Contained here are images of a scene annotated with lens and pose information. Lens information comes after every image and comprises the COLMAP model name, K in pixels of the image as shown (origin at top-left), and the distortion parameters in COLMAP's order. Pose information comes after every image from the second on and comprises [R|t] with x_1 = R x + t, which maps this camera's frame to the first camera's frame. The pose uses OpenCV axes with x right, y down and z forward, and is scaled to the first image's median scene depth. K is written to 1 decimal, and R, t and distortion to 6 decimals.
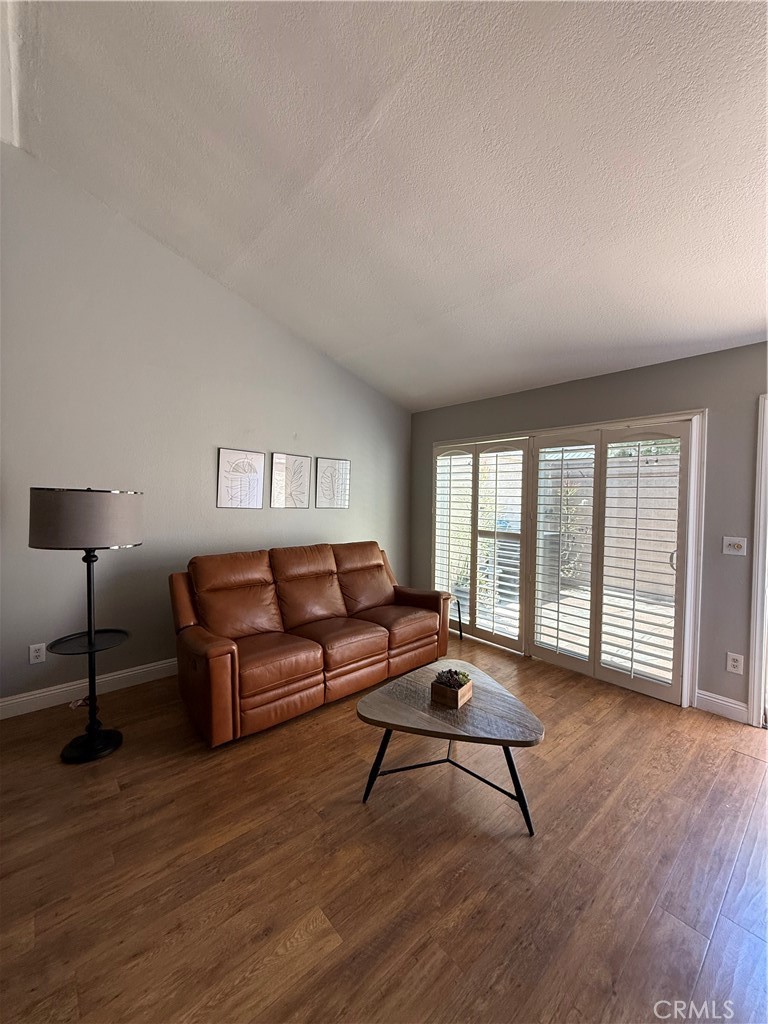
lens RADIAL K [[409.0, 0, 383.2], [0, 409.0, 506.8], [0, 0, 1]] dist [0.001873, -0.000085]
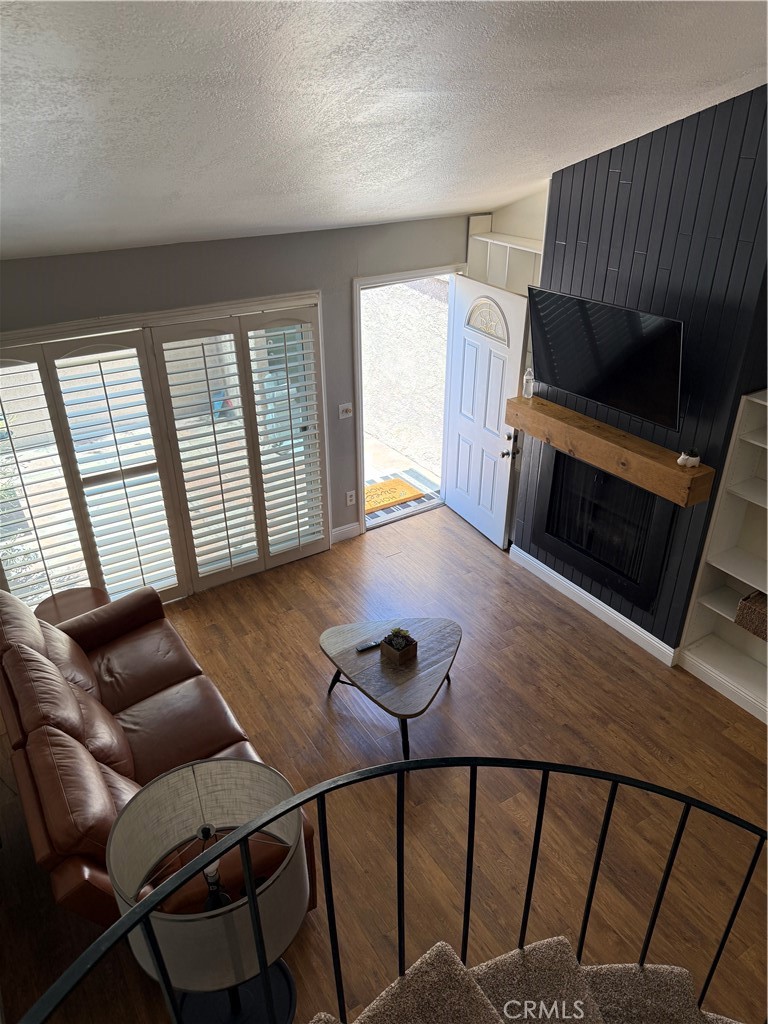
lens RADIAL K [[704.9, 0, 383.7], [0, 704.9, 513.4], [0, 0, 1]] dist [0.007519, -0.000485]
pose [[0.147551, -0.490692, 0.858749, -0.818784], [0.030060, 0.870076, 0.492000, -0.519419], [-0.988598, -0.046781, 0.143131, 0.475697]]
